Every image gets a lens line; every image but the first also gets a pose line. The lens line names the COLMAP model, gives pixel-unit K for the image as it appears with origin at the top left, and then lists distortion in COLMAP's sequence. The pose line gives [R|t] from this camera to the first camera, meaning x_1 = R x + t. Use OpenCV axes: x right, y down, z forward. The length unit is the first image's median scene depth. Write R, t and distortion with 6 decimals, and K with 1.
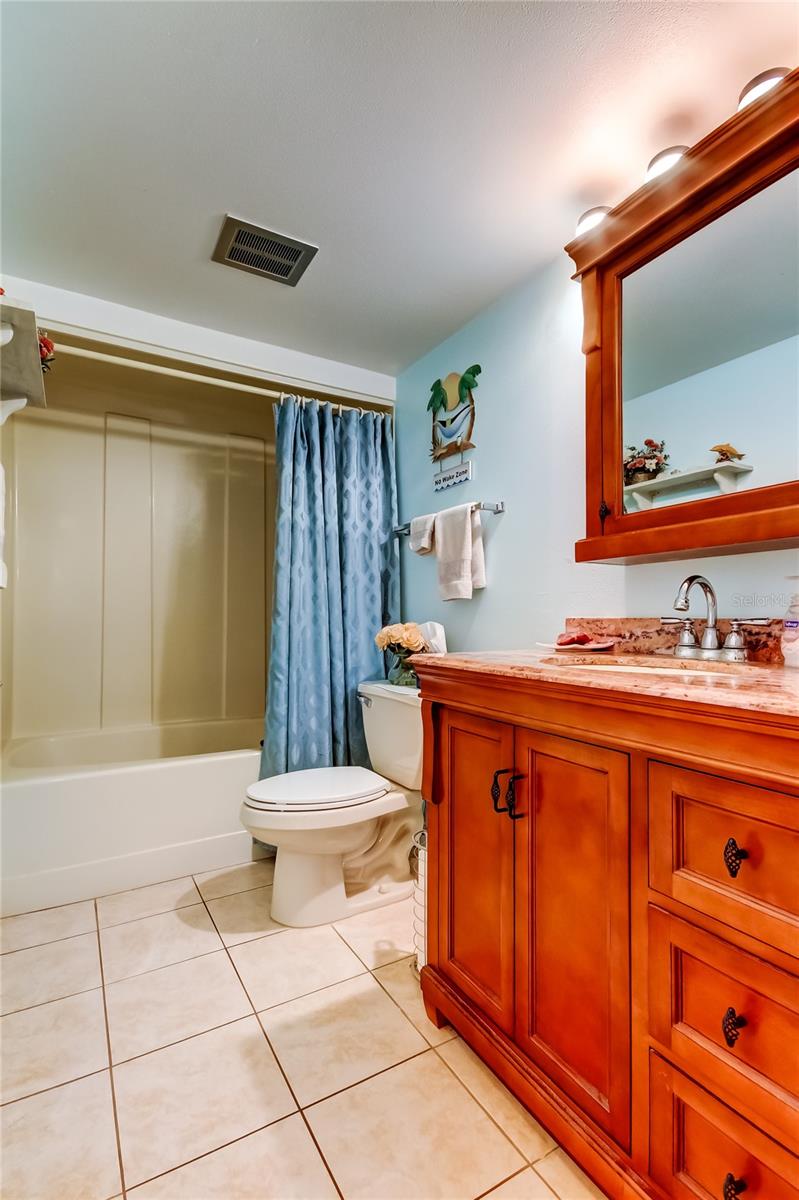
lens RADIAL K [[564.9, 0, 391.1], [0, 564.9, 610.4], [0, 0, 1]] dist [0.022364, -0.005221]
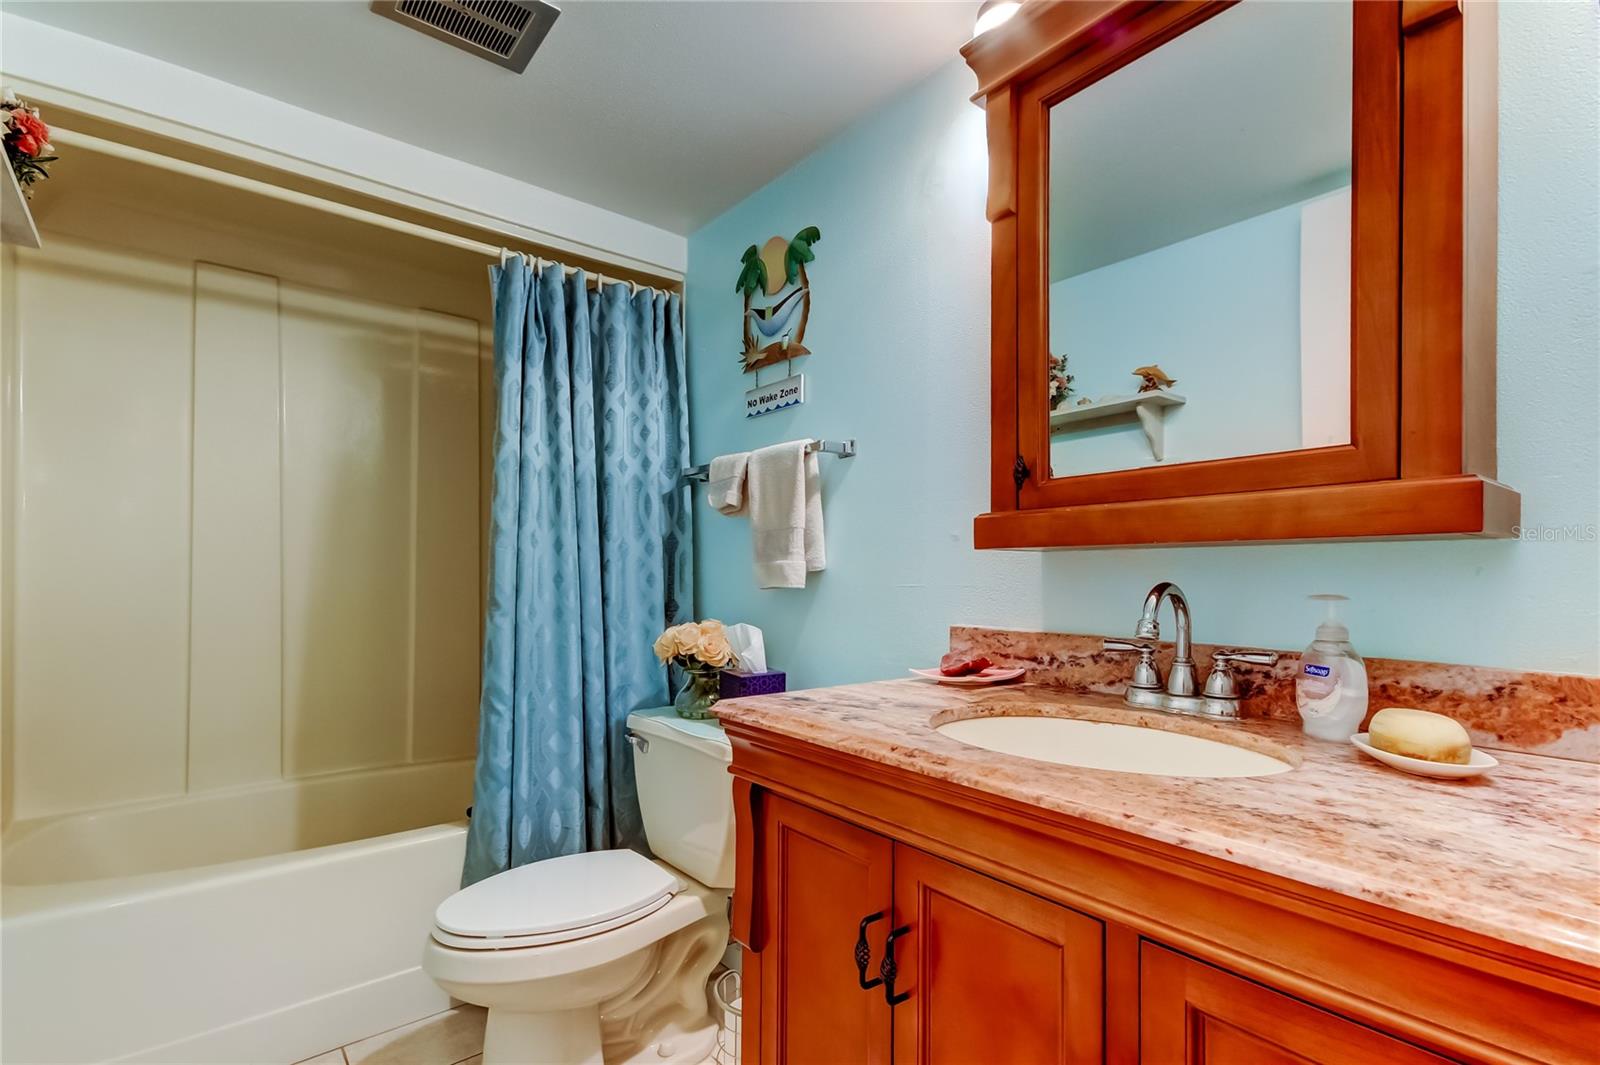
lens RADIAL K [[753.2, 0, 788.3], [0, 753.2, 573.6], [0, 0, 1]] dist [0.022364, -0.005221]
pose [[0.988653, 0.004128, 0.150161, -0.007448], [-0.007601, 0.999717, 0.022563, -0.055732], [-0.150025, -0.023448, 0.988404, 0.139634]]
